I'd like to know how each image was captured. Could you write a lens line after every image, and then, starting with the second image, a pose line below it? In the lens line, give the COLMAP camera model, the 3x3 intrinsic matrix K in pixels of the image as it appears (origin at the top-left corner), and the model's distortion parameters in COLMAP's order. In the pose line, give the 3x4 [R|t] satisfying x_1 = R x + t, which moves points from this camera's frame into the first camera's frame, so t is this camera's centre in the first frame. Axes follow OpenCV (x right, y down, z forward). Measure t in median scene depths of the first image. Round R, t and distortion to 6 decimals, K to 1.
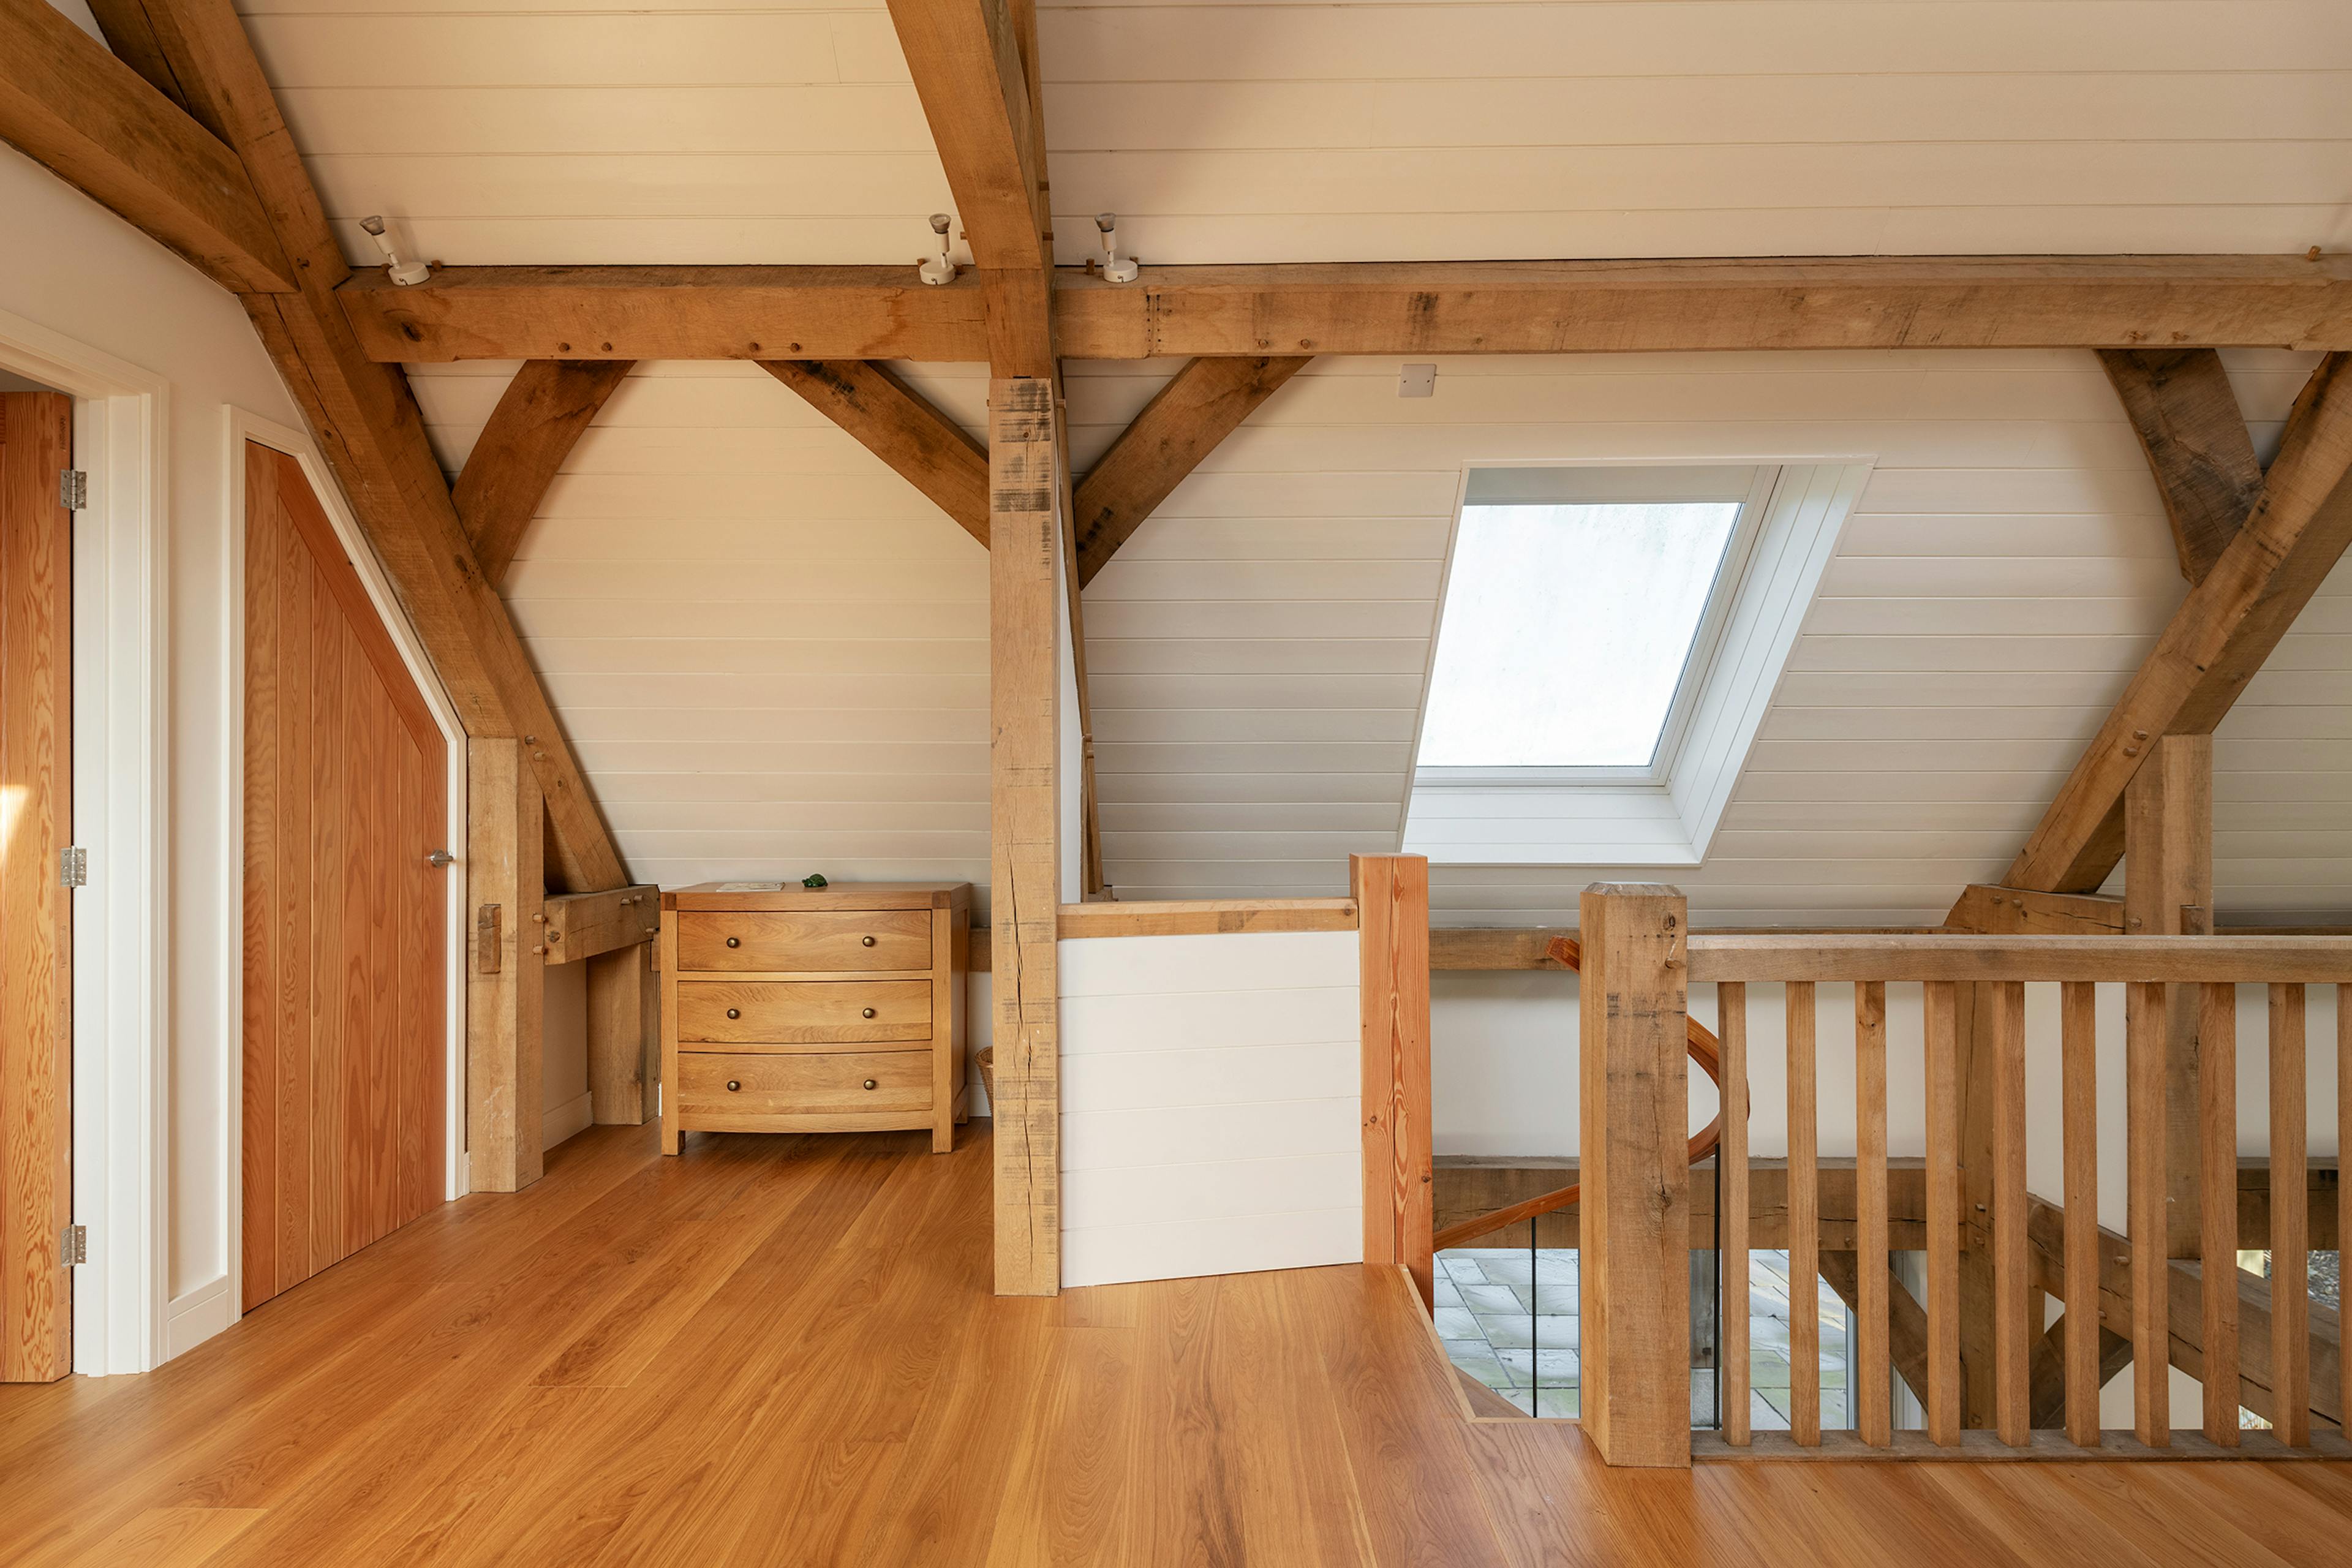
lens RADIAL K [[1180.8, 0, 1179.4], [0, 1180.8, 792.4], [0, 0, 1]] dist [0.009791, -0.001732]
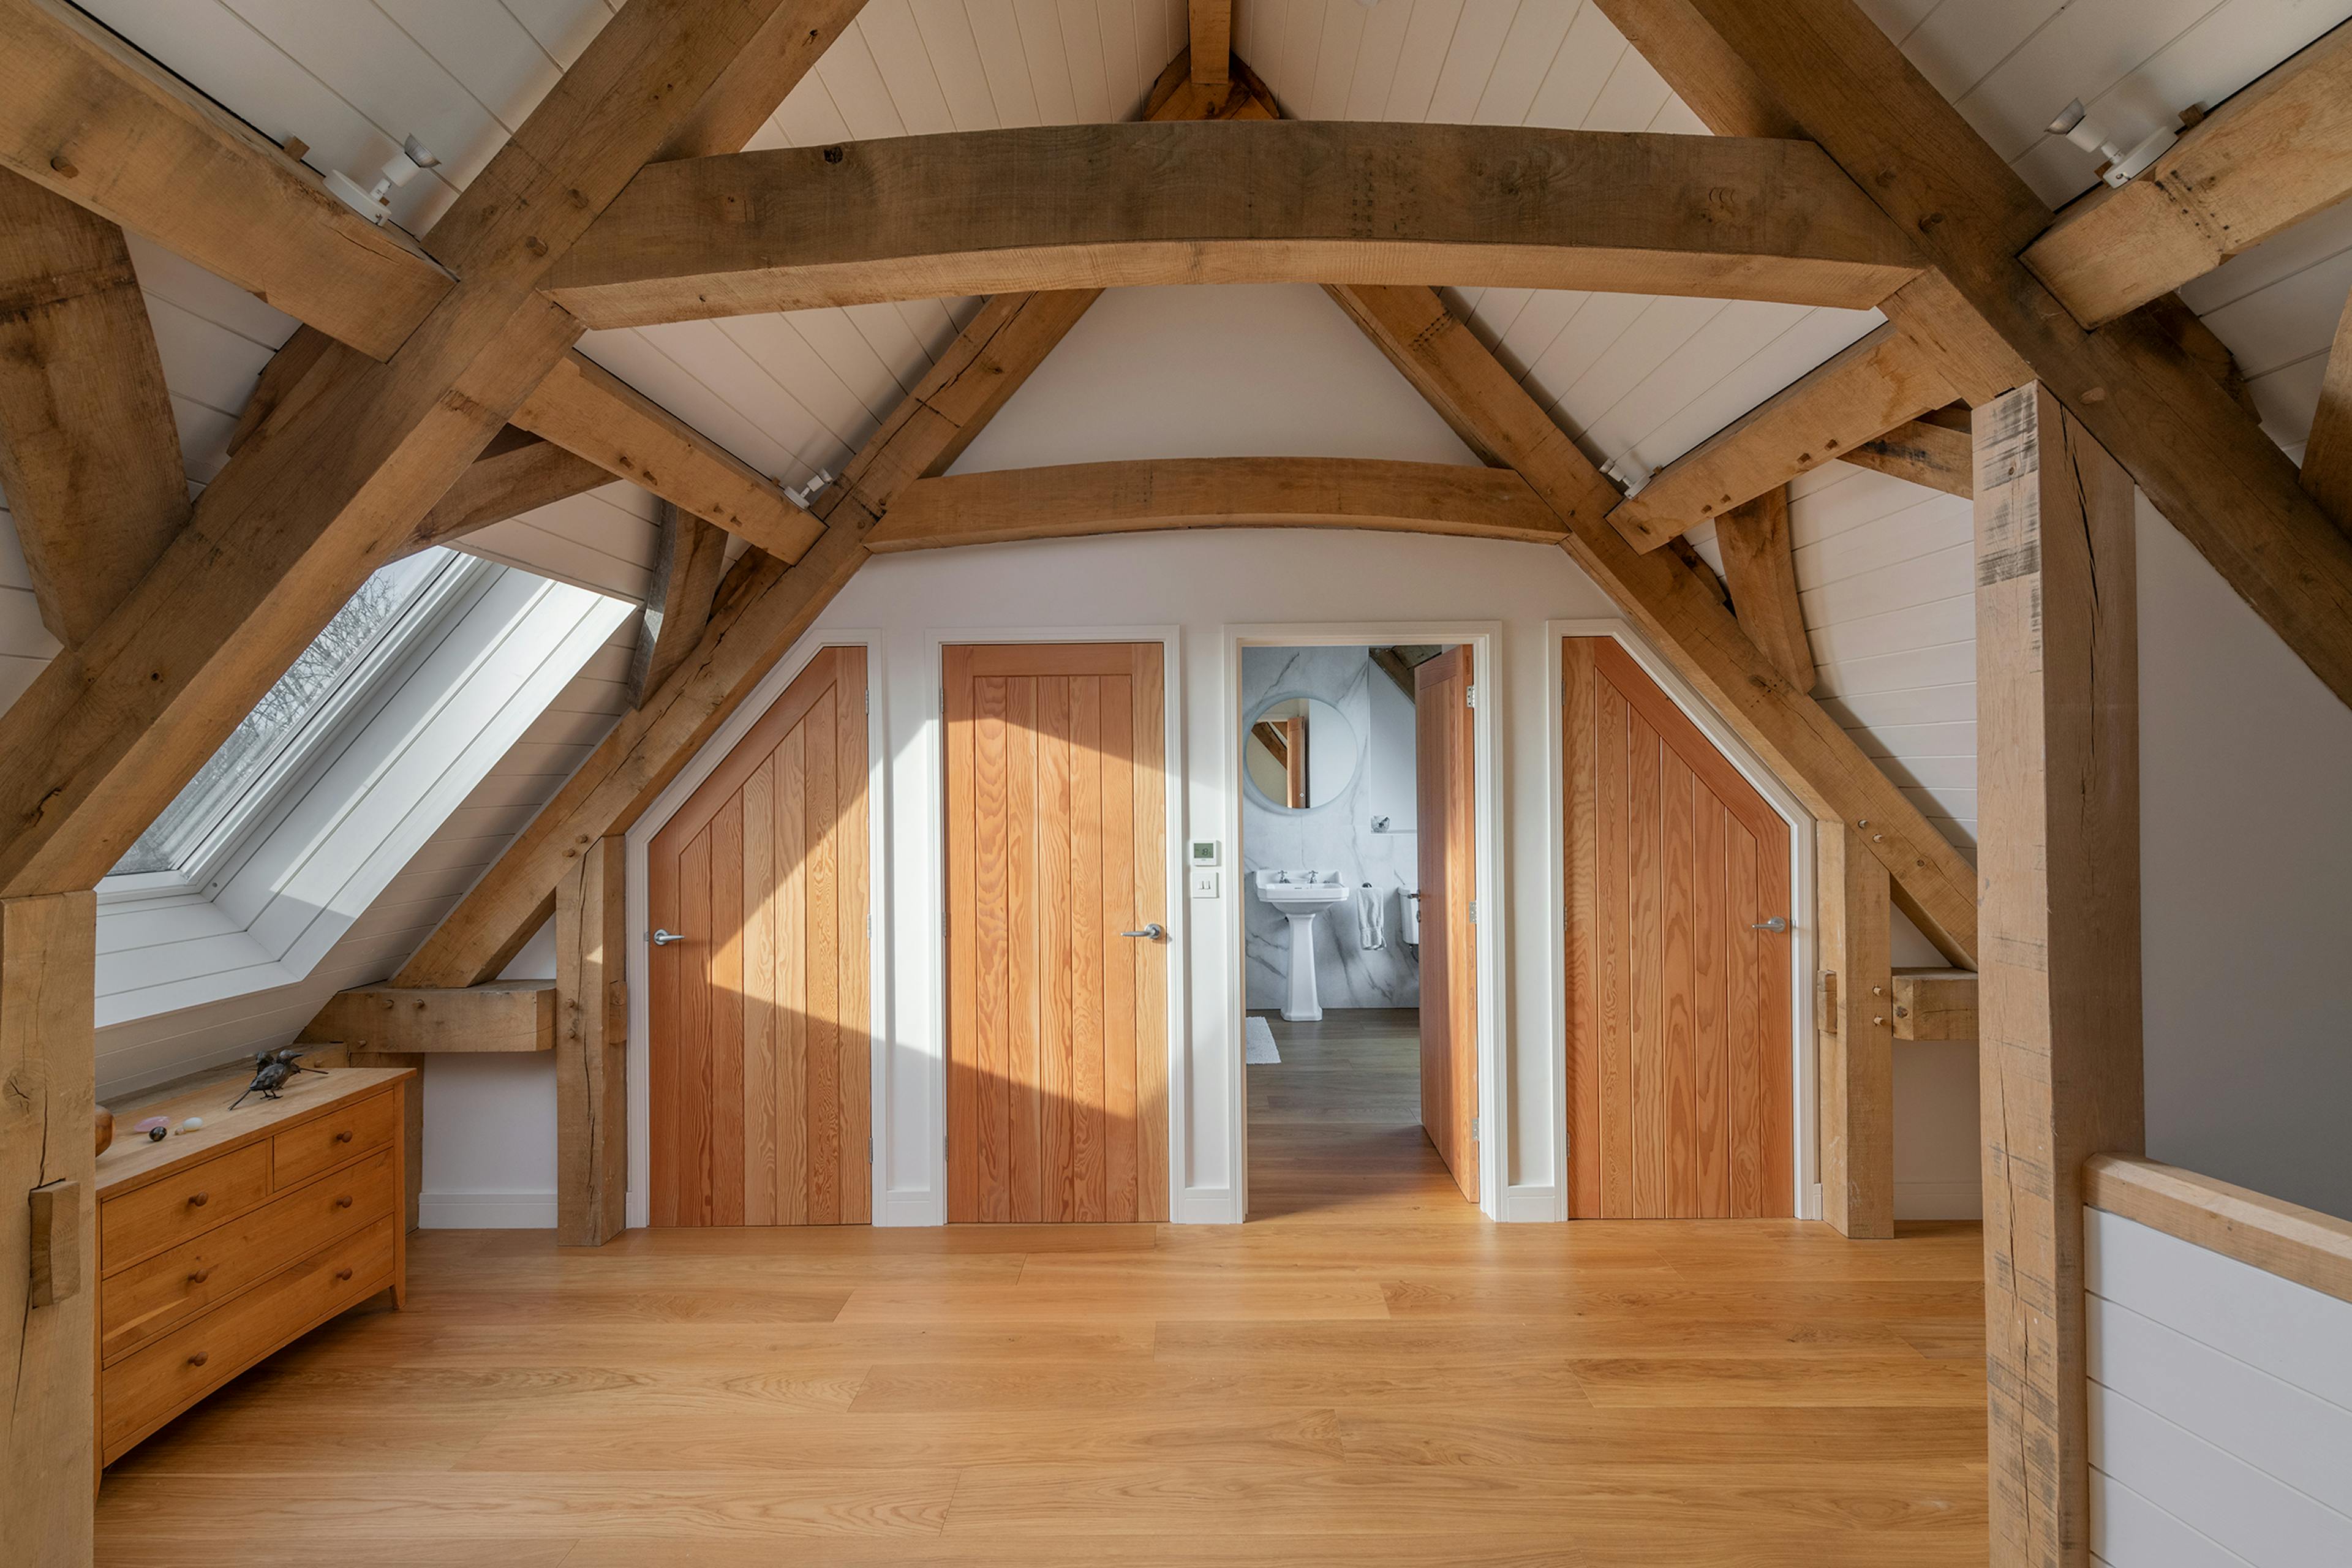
lens RADIAL K [[1006.6, 0, 1179.0], [0, 1006.6, 774.5], [0, 0, 1]] dist [0.002020, -0.000238]
pose [[-0.004229, -0.000037, -0.999991, 0.451142], [0.014270, 0.999898, -0.000097, -0.120221], [0.999889, -0.014270, -0.004228, 0.472200]]
